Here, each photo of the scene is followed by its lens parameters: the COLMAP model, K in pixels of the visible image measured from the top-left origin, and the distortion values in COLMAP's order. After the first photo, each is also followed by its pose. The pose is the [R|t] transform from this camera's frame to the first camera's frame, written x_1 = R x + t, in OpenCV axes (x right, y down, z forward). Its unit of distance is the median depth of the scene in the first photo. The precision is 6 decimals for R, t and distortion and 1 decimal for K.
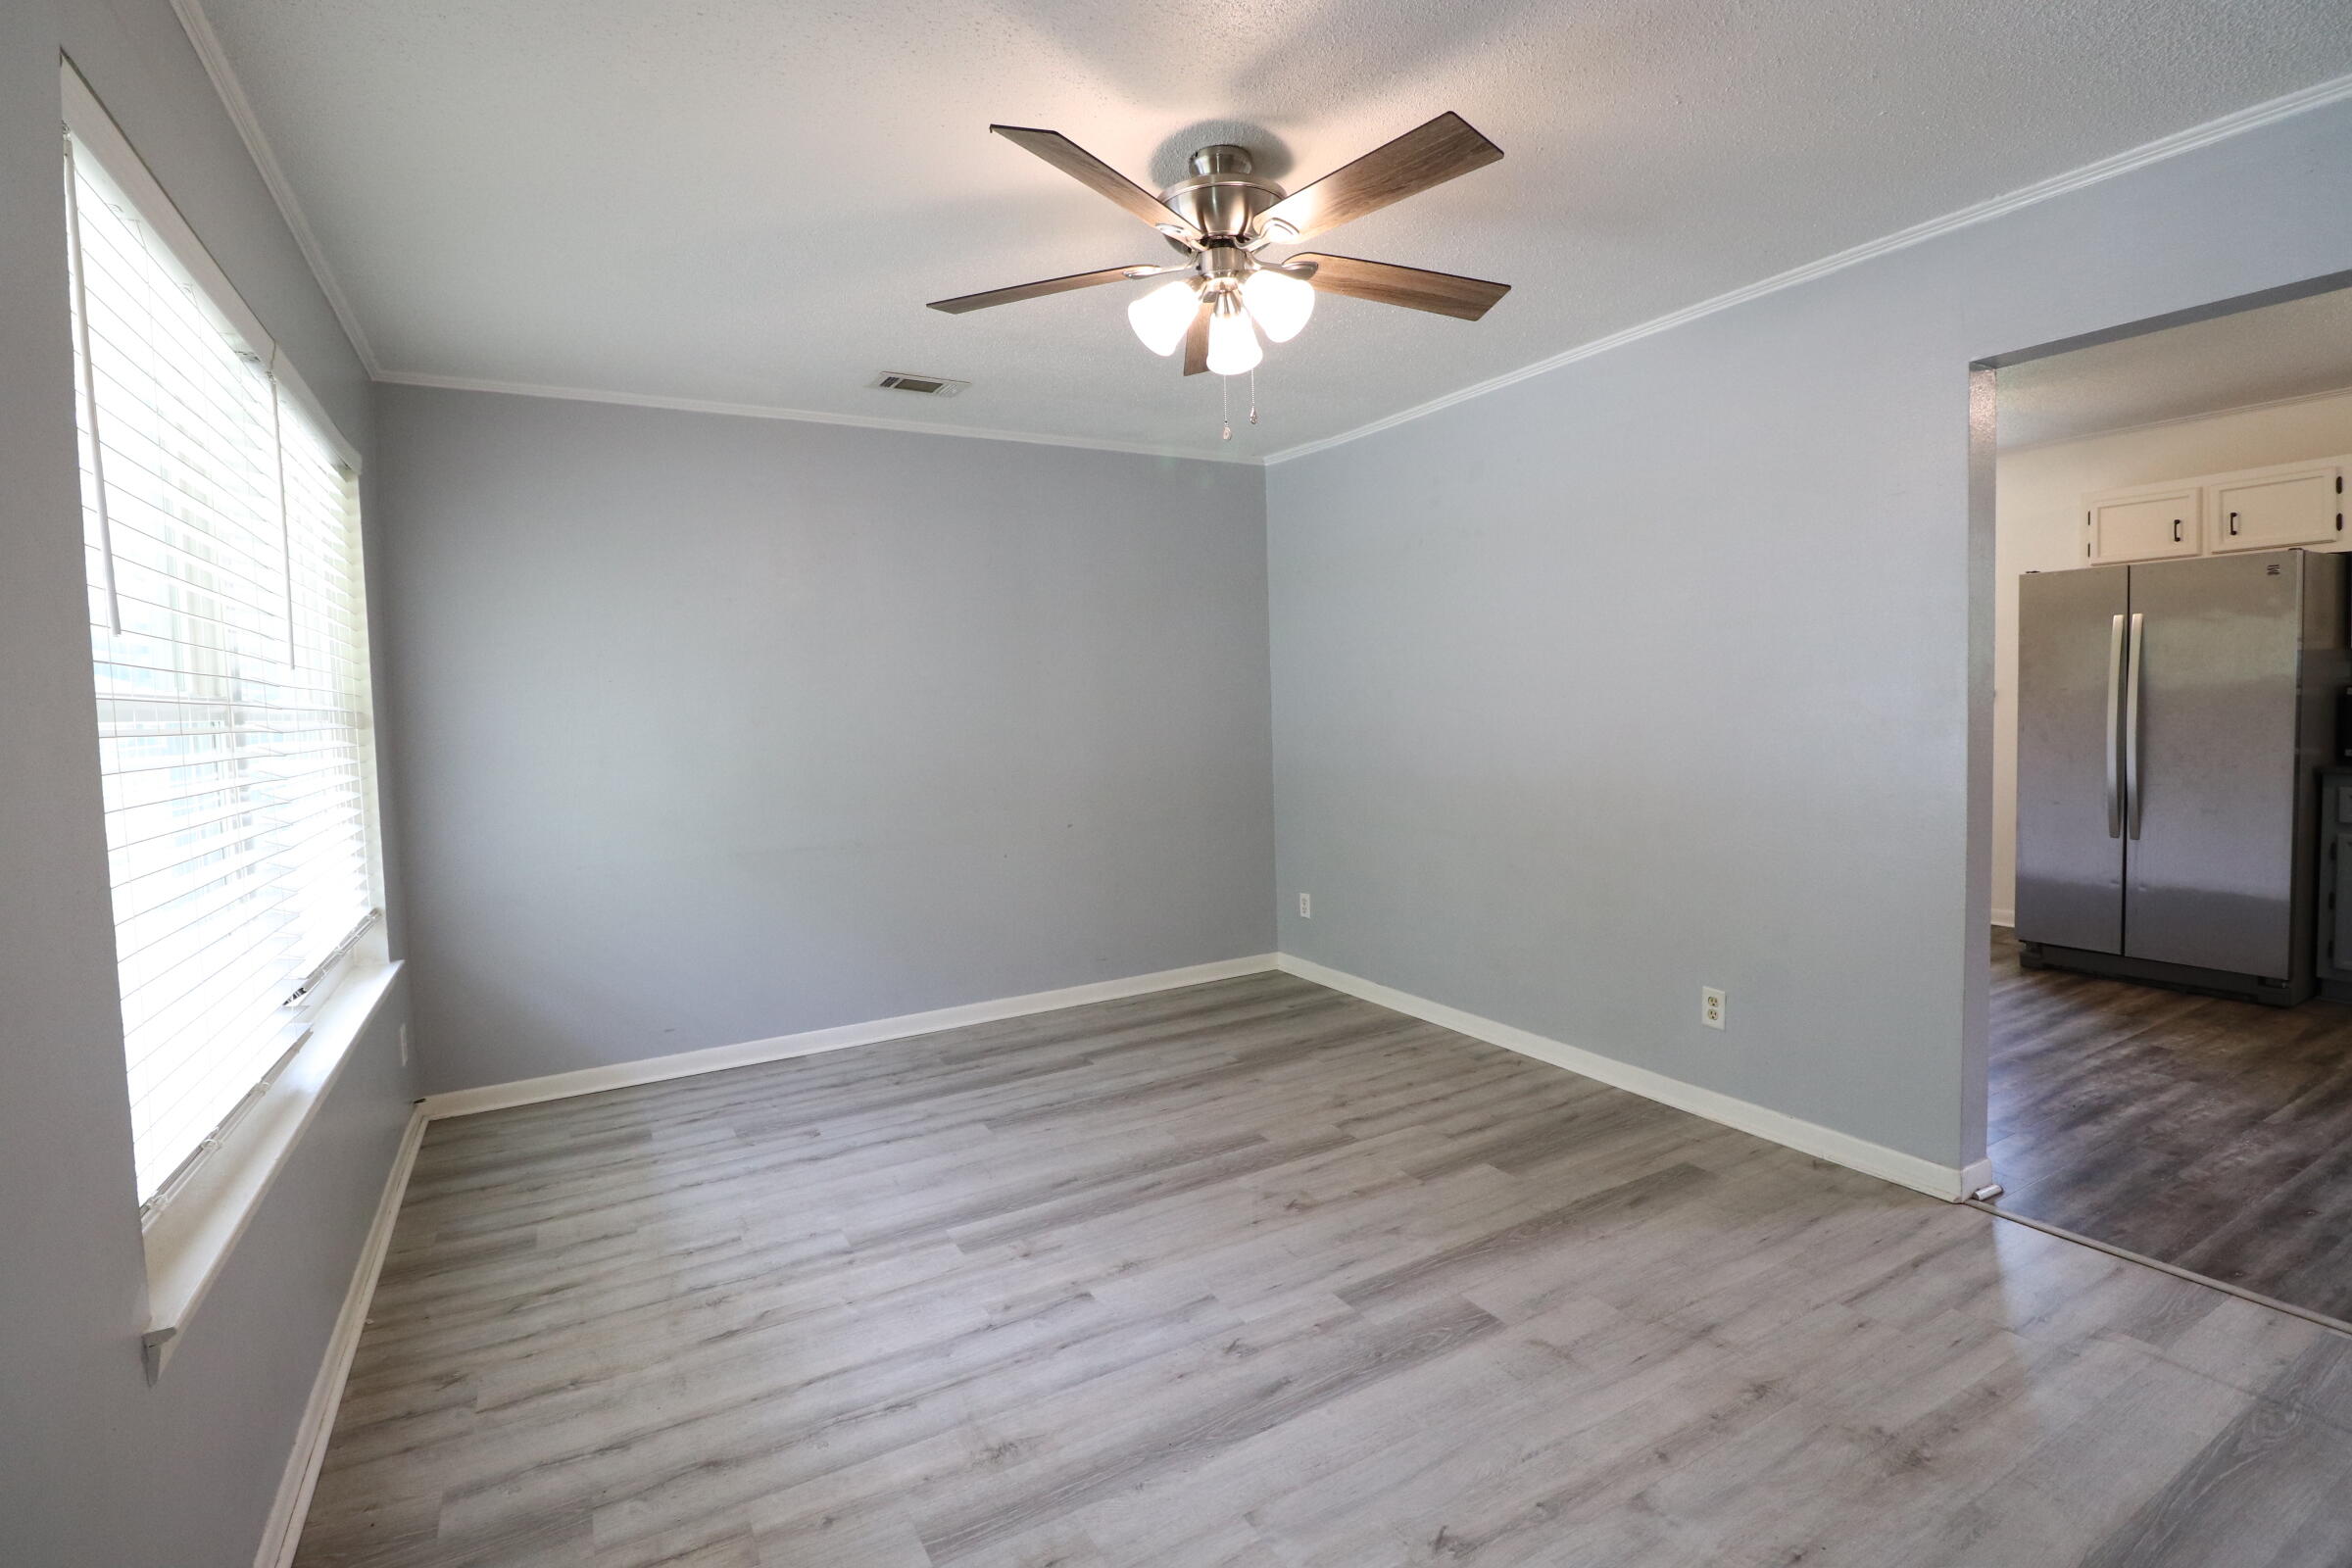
lens RADIAL K [[1089.4, 0, 1159.7], [0, 1089.4, 757.0], [0, 0, 1]] dist [-0.001808, -0.011256]
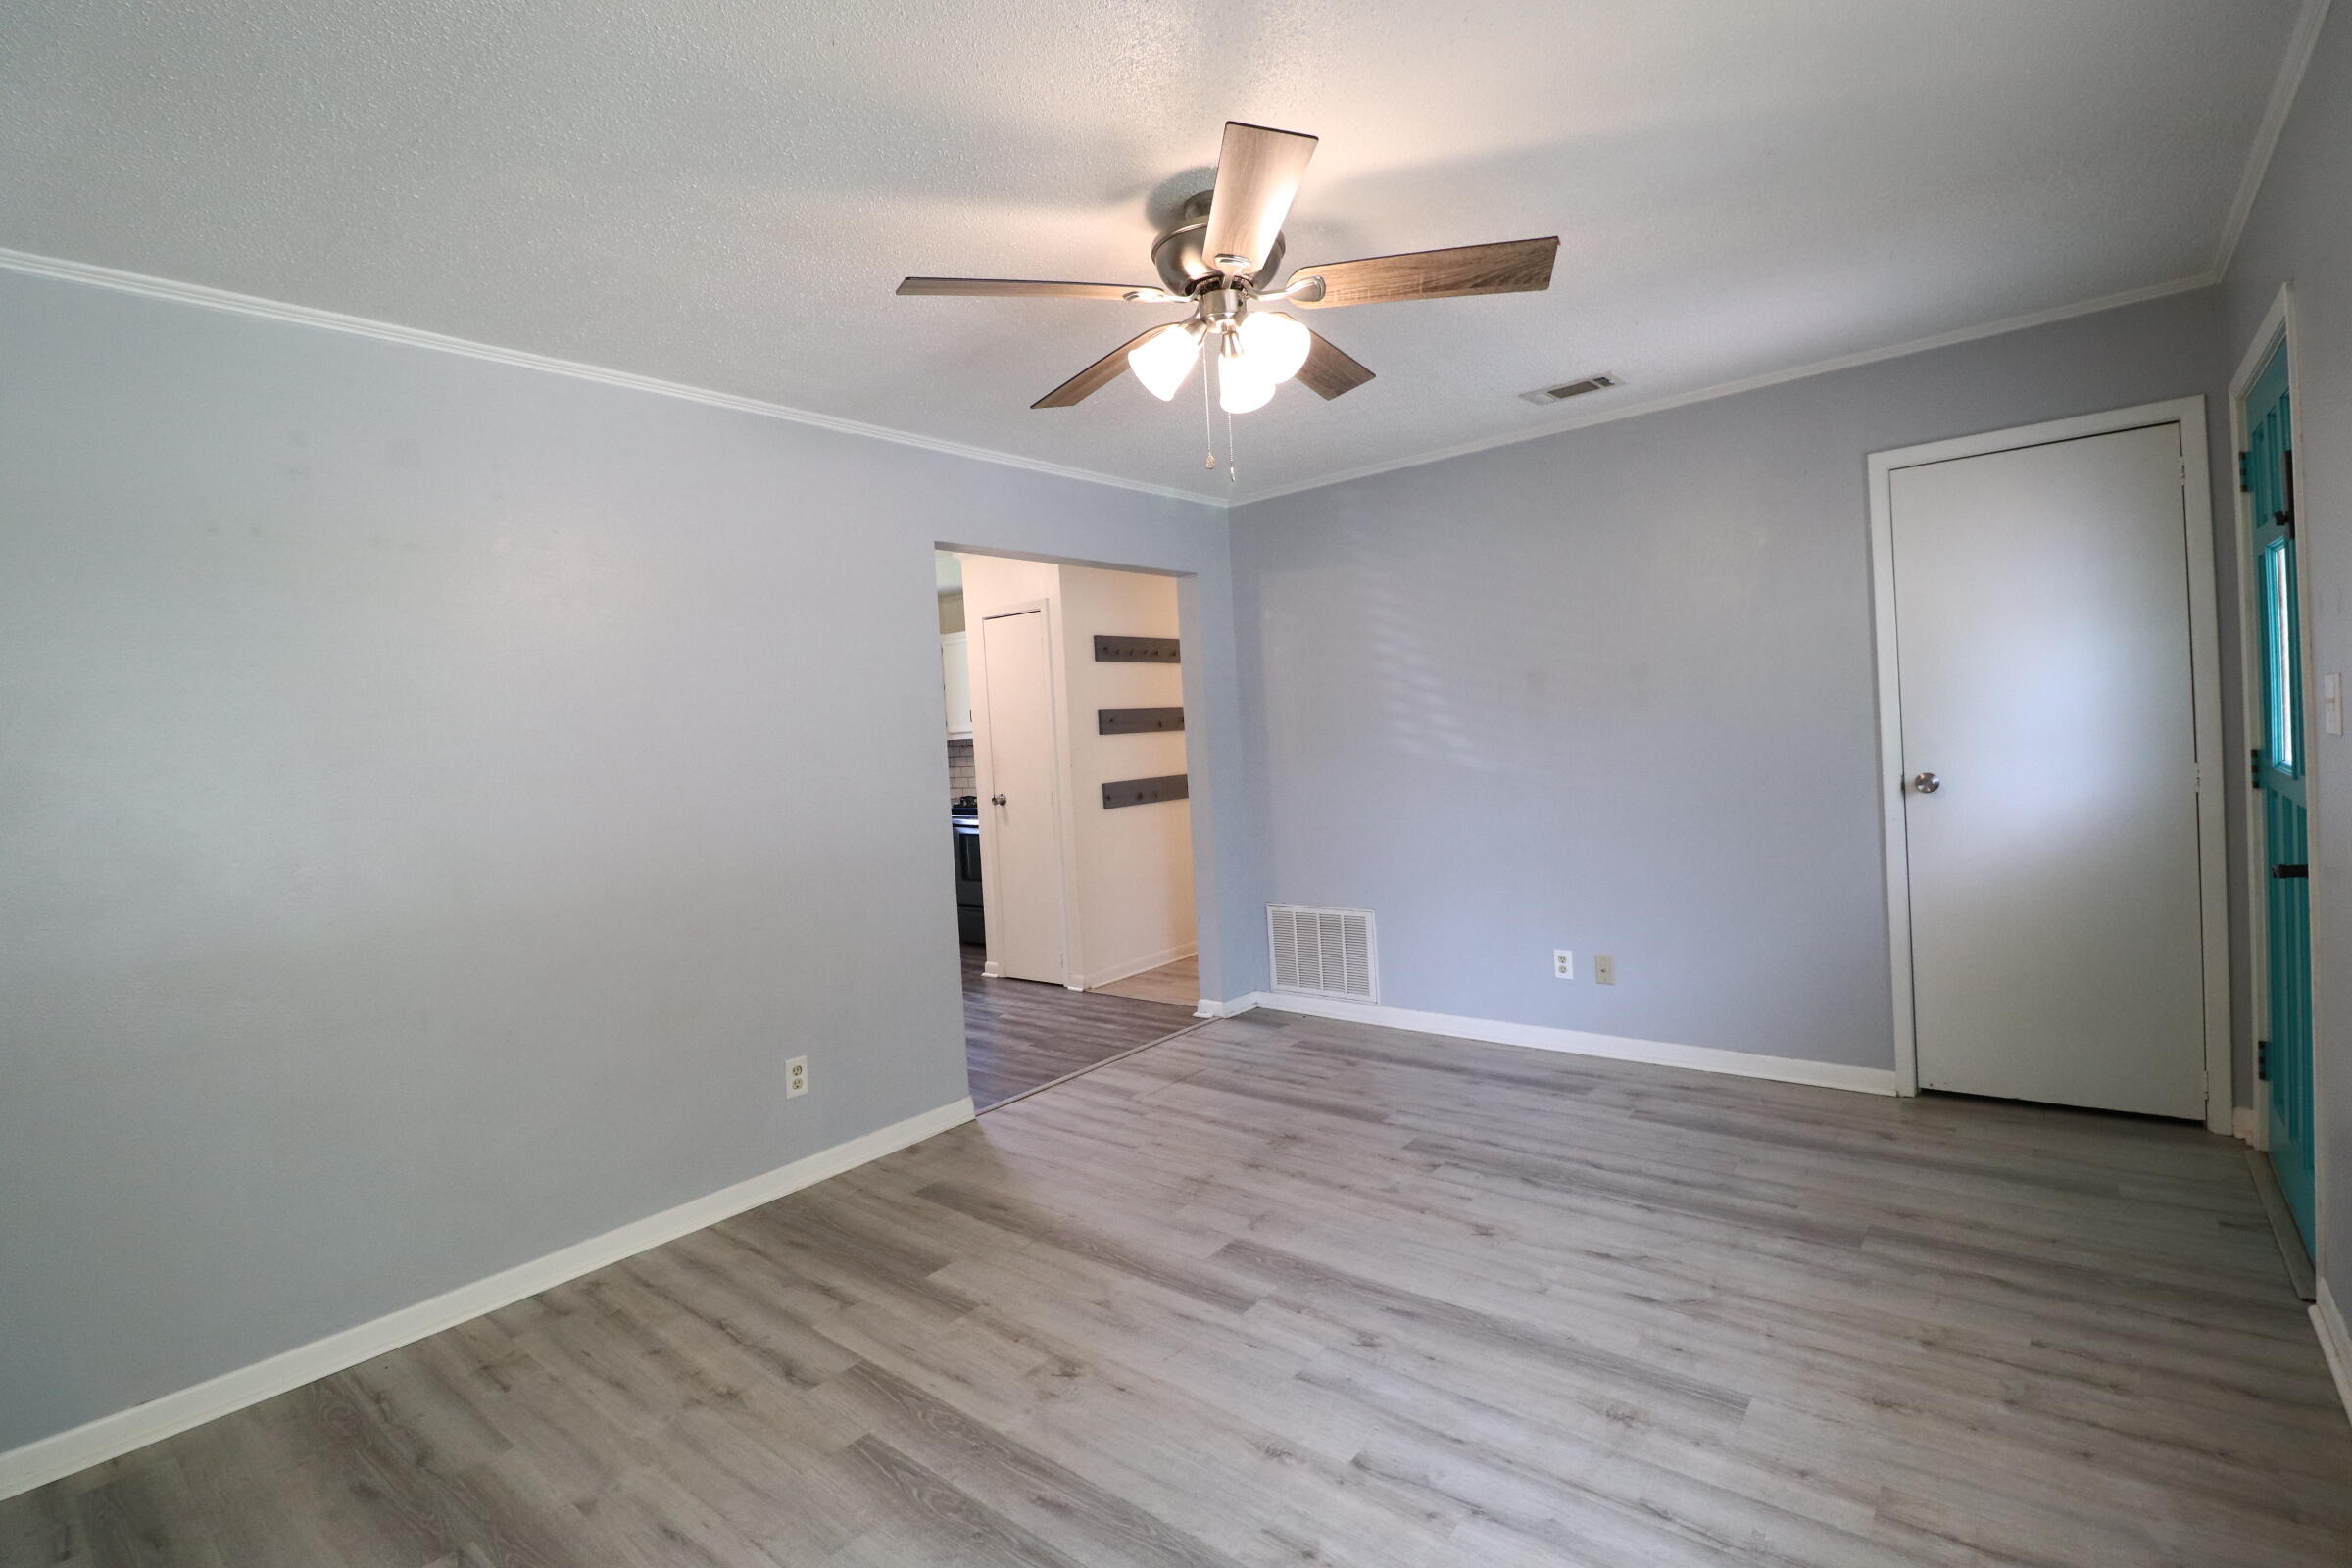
lens RADIAL K [[1085.1, 0, 1165.9], [0, 1085.1, 758.2], [0, 0, 1]] dist [-0.000556, -0.013525]
pose [[-0.361826, 0.030739, 0.931739, -0.722023], [0.118436, 0.992873, 0.013237, -0.051420], [-0.924692, 0.115141, -0.362888, 1.254284]]
